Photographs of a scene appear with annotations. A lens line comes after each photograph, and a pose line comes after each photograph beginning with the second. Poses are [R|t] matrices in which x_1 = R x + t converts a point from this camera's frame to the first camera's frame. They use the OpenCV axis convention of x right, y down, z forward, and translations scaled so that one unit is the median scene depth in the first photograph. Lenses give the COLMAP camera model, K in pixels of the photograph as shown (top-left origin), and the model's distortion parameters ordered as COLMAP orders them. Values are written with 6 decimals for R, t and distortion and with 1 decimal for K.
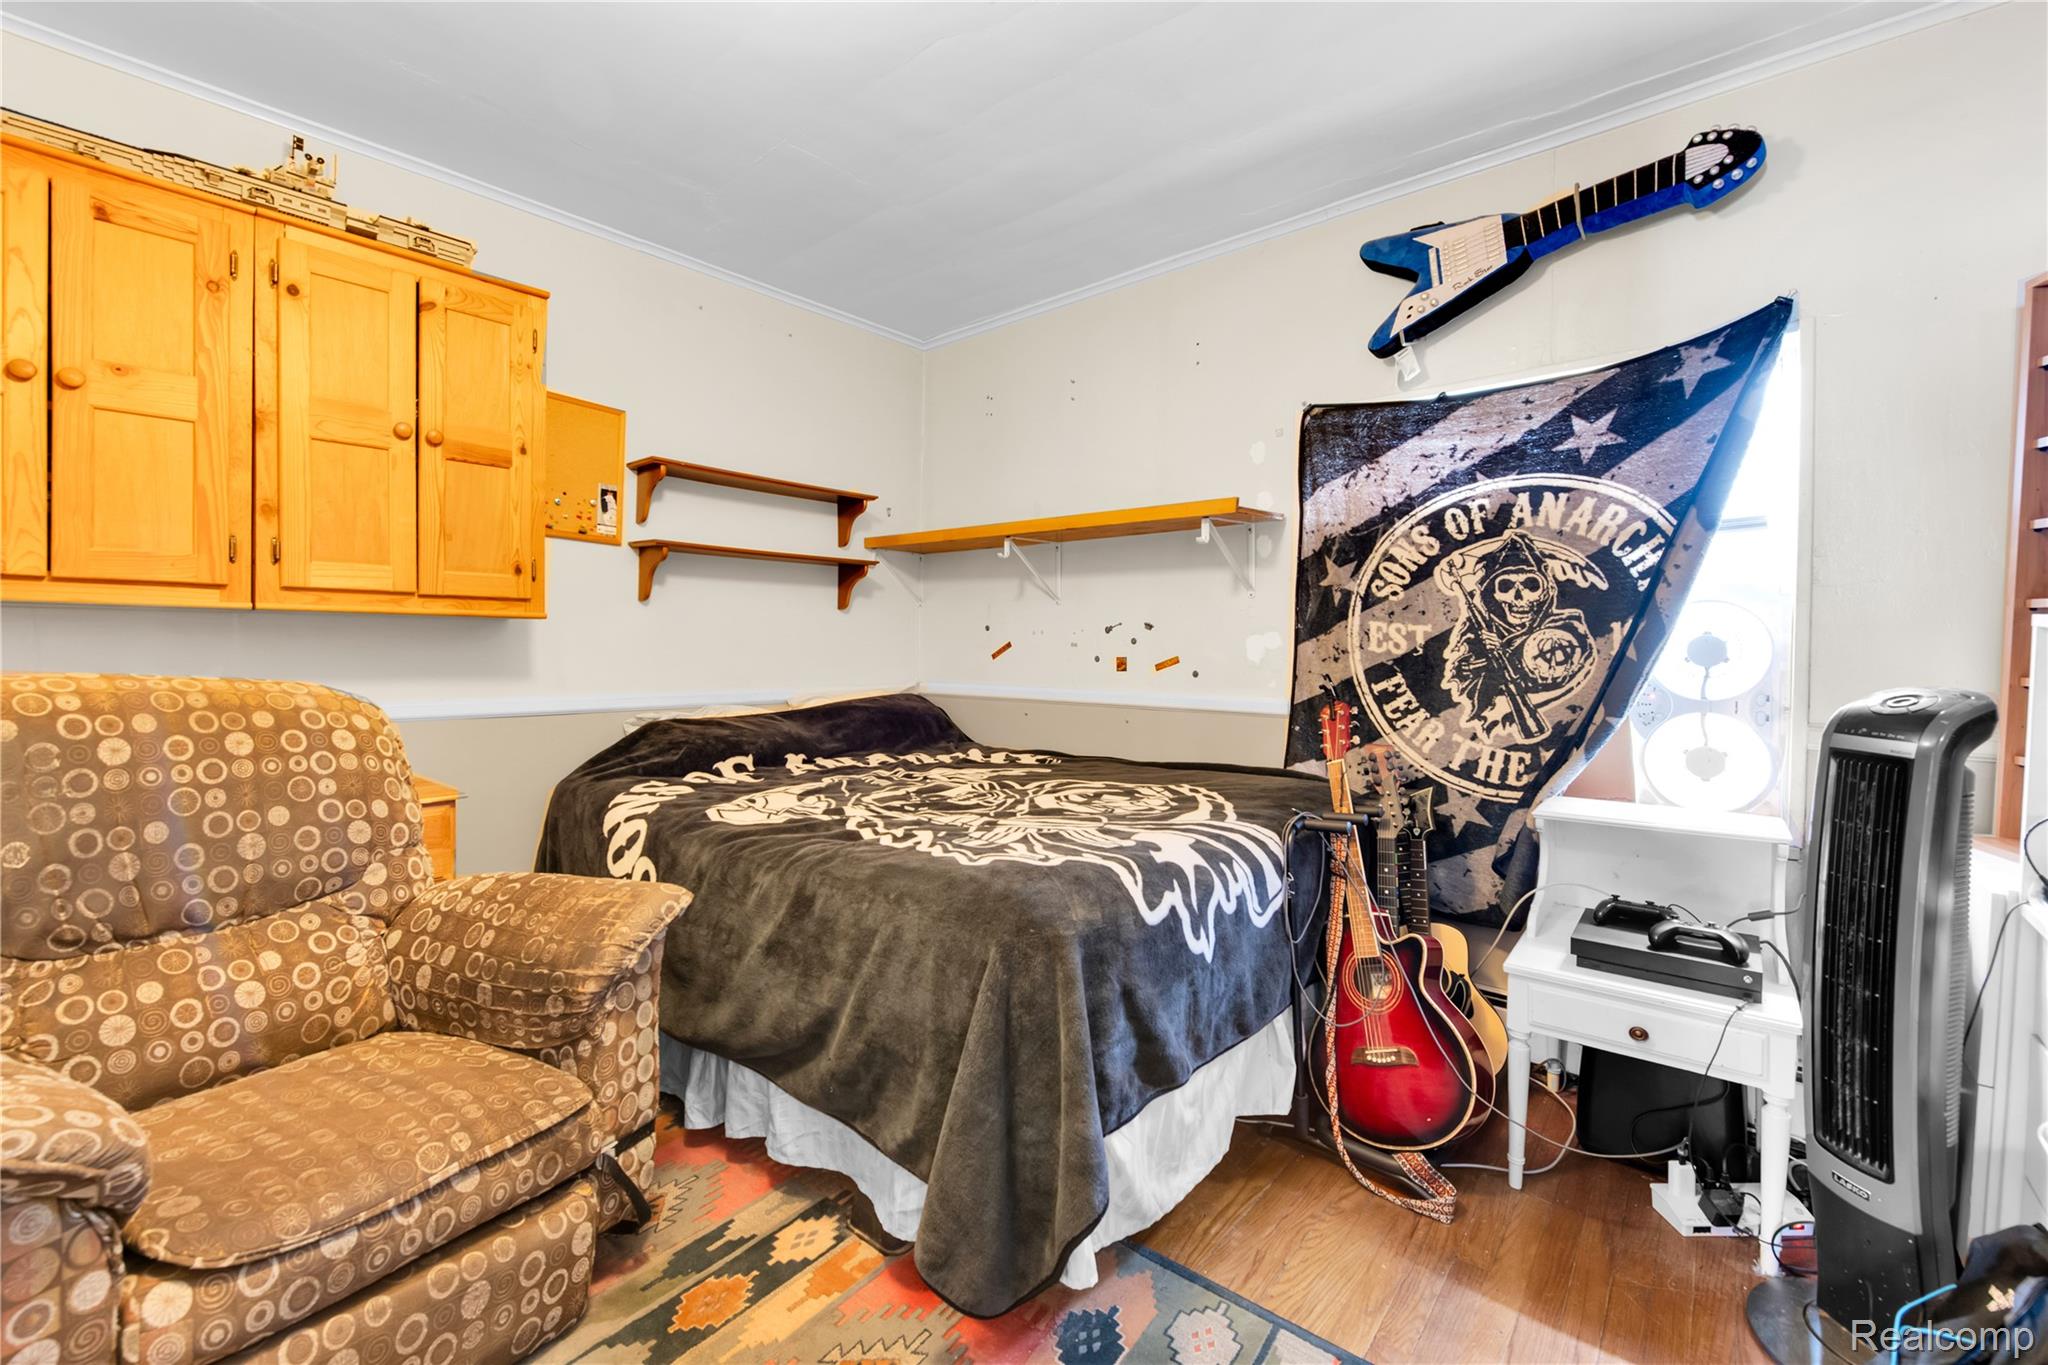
lens RADIAL K [[830.4, 0, 1022.7], [0, 830.4, 638.3], [0, 0, 1]] dist [-0.003022, -0.004363]
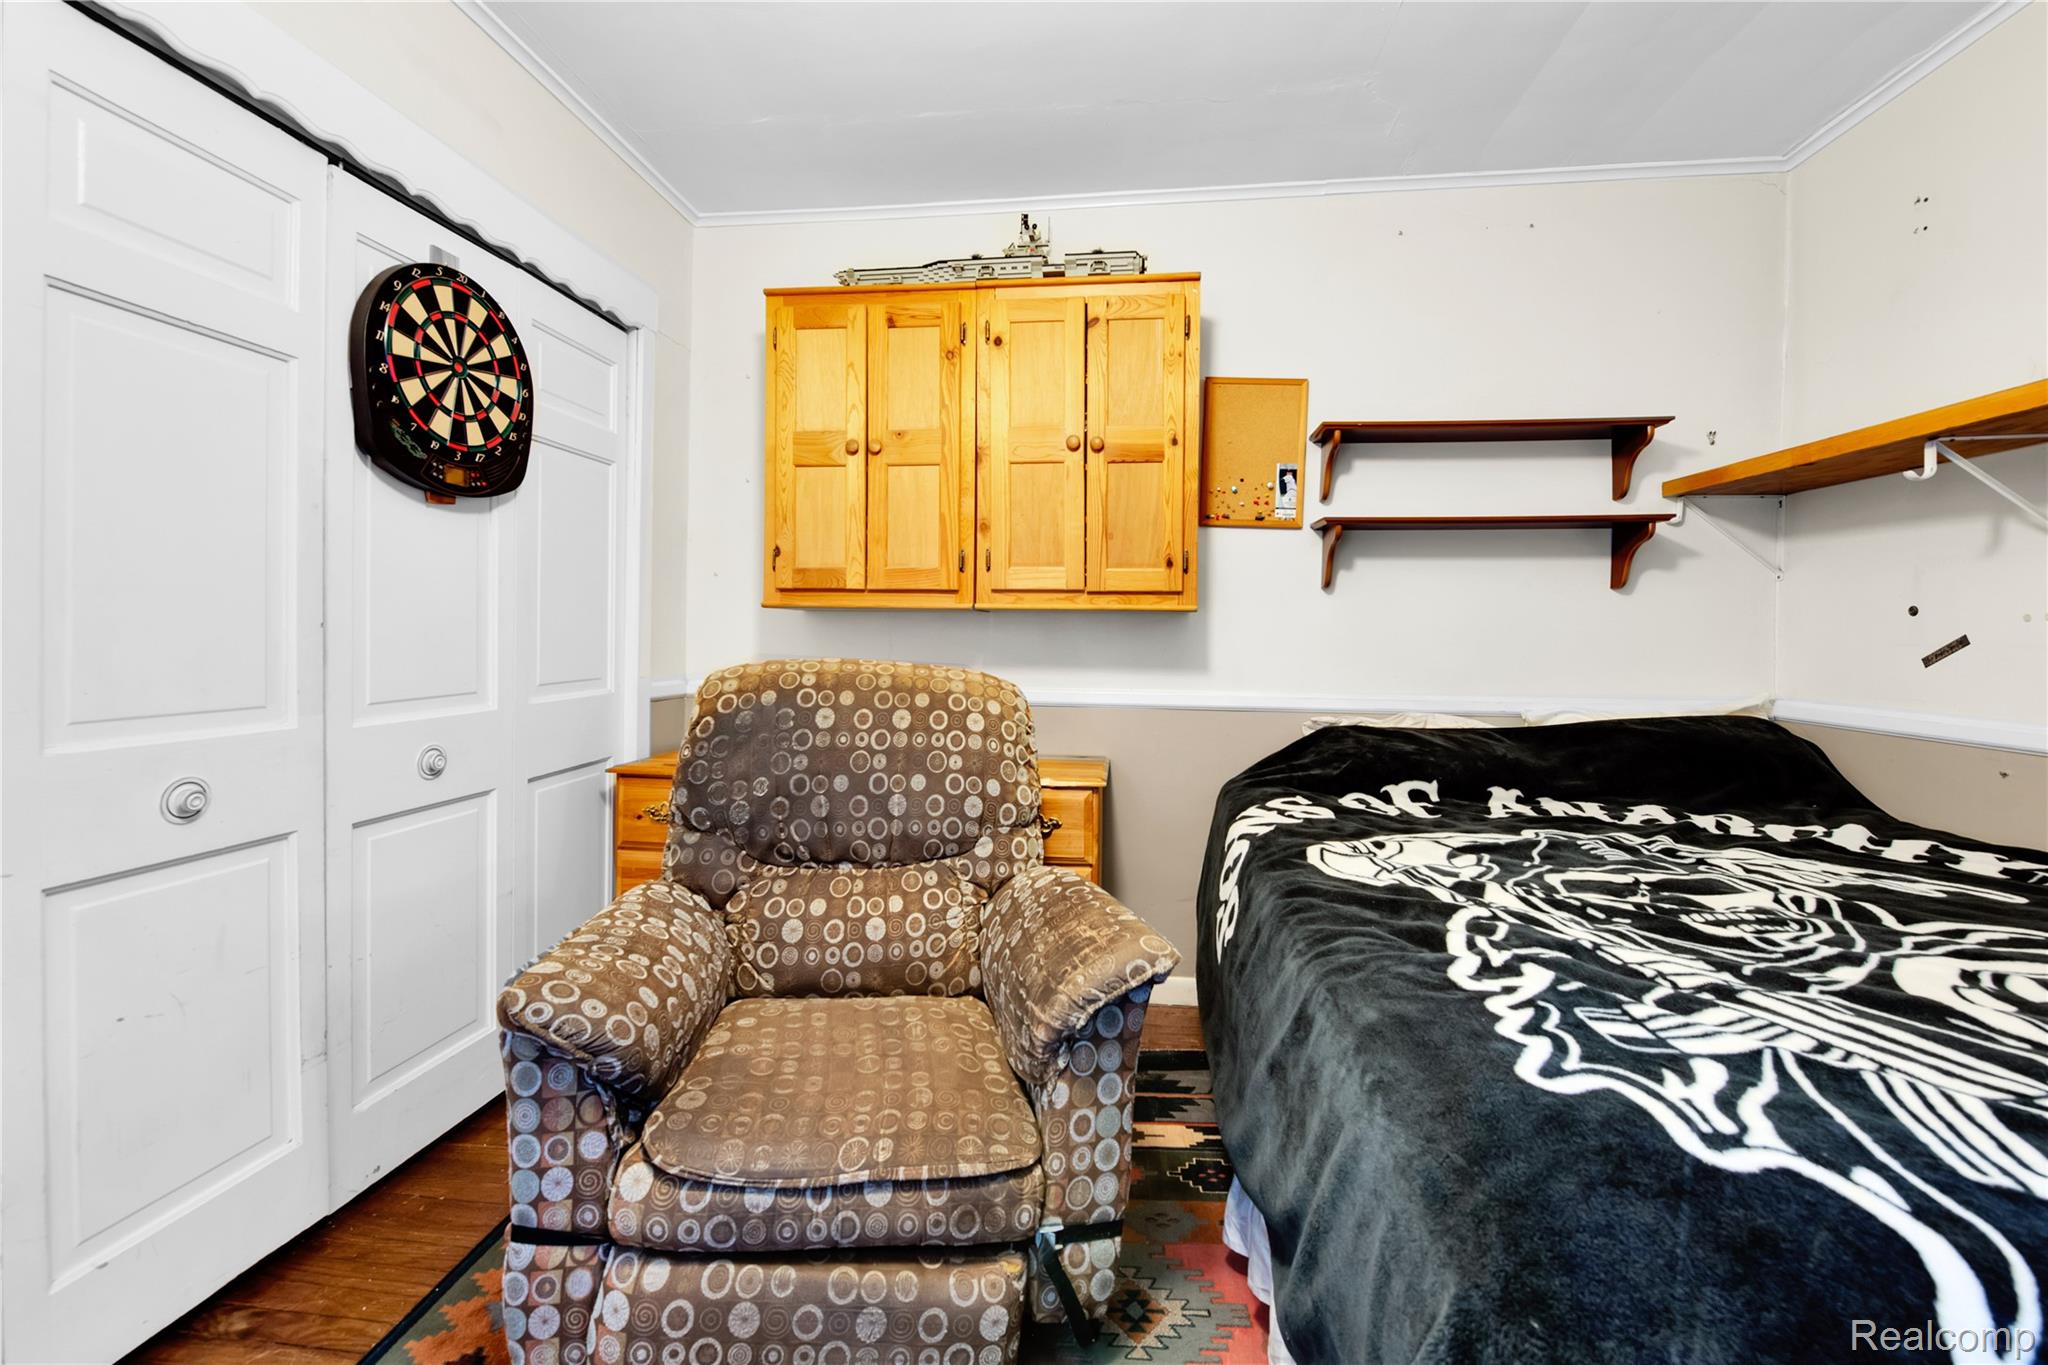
lens RADIAL K [[830.4, 0, 1022.7], [0, 830.4, 638.3], [0, 0, 1]] dist [-0.003022, -0.004363]
pose [[0.570849, 0.003480, -0.821048, 0.153479], [0.003643, 0.999970, 0.006771, 0.000423], [0.821047, -0.006856, 0.570819, 0.417329]]
